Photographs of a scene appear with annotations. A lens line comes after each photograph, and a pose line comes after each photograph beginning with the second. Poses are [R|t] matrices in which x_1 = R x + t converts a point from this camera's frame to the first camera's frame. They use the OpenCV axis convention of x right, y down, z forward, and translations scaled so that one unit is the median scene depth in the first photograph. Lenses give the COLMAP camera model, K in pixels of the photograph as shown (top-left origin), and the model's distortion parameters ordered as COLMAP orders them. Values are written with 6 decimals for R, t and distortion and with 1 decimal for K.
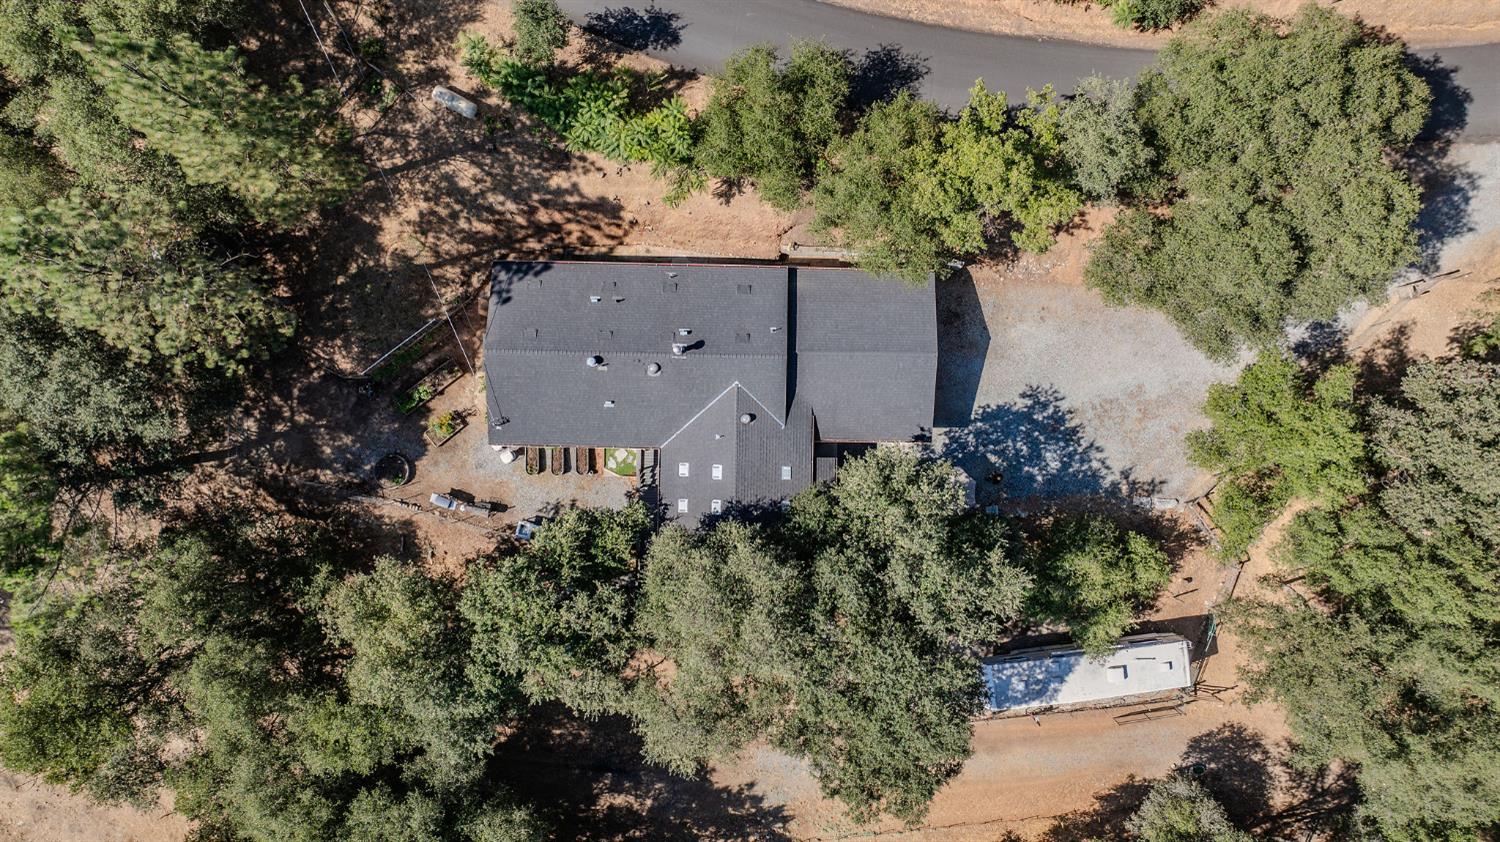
lens RADIAL K [[1037.1, 0, 747.2], [0, 1037.1, 417.5], [0, 0, 1]] dist [-0.032537, 0.009423]
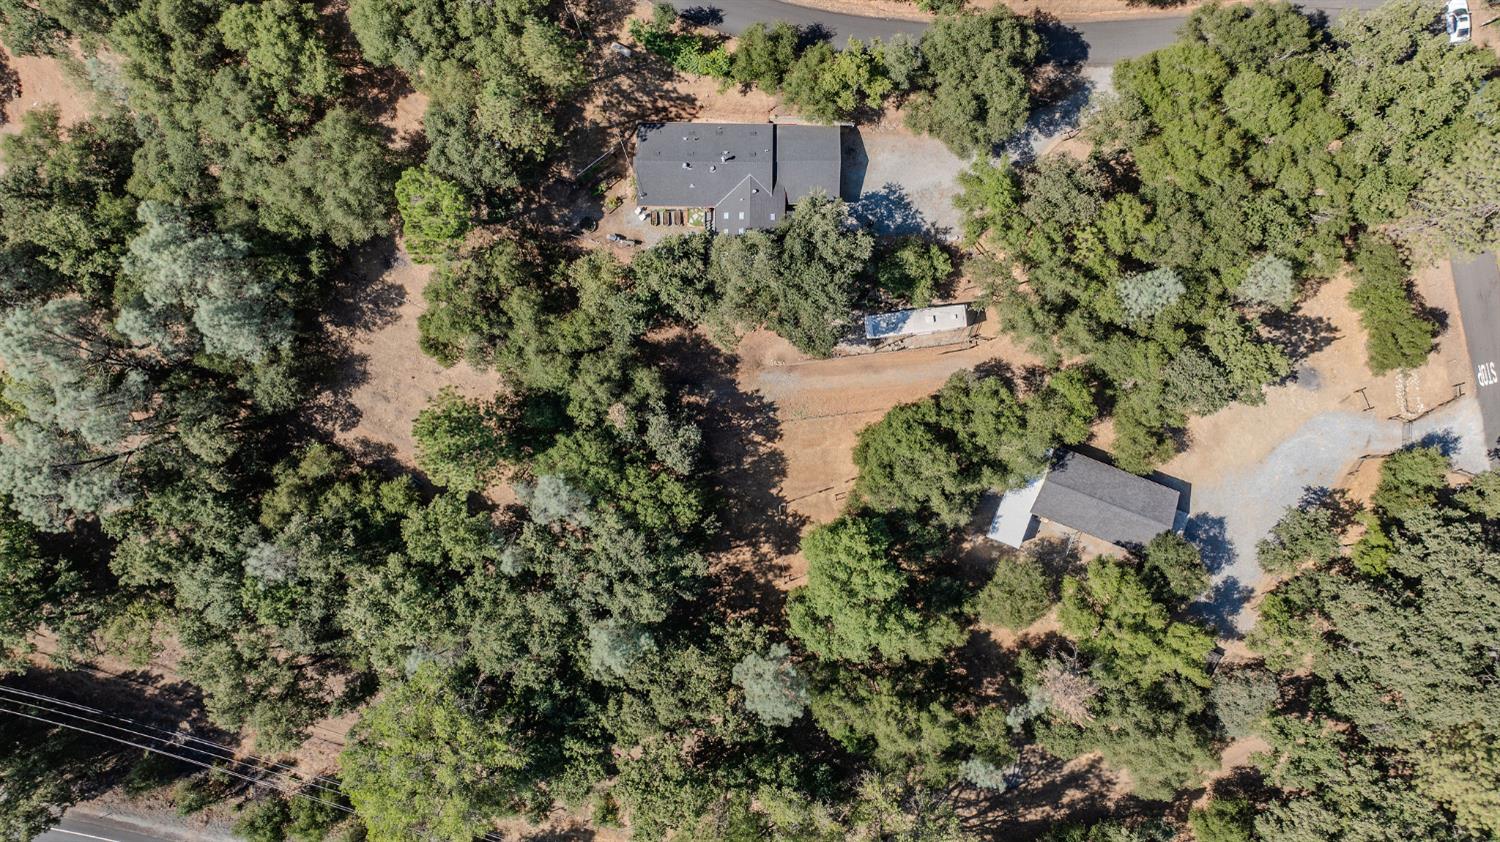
lens RADIAL K [[1037.1, 0, 748.3], [0, 1037.1, 427.7], [0, 0, 1]] dist [-0.032537, 0.009423]
pose [[0.999972, -0.007526, 0.000451, -0.018229], [0.007524, 0.999954, 0.005932, 0.478573], [-0.000496, -0.005928, 0.999982, -1.181343]]
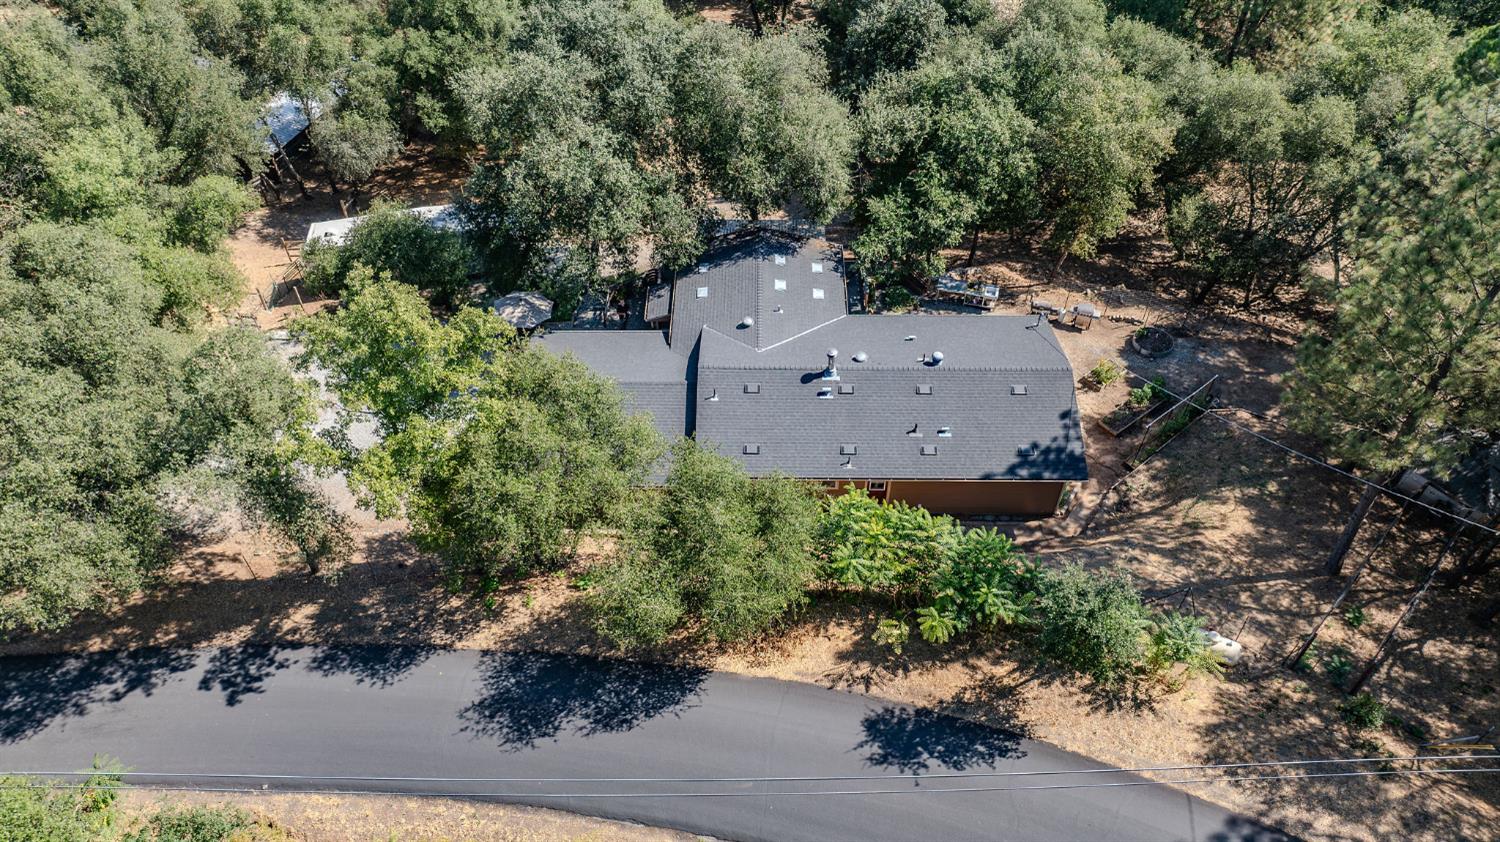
lens RADIAL K [[1037.1, 0, 744.3], [0, 1037.1, 421.2], [0, 0, 1]] dist [-0.032537, 0.009423]
pose [[-0.999886, 0.014293, 0.004879, -0.000517], [-0.006967, -0.723190, 0.690614, -0.634130], [0.013399, 0.690501, 0.723207, 0.422047]]
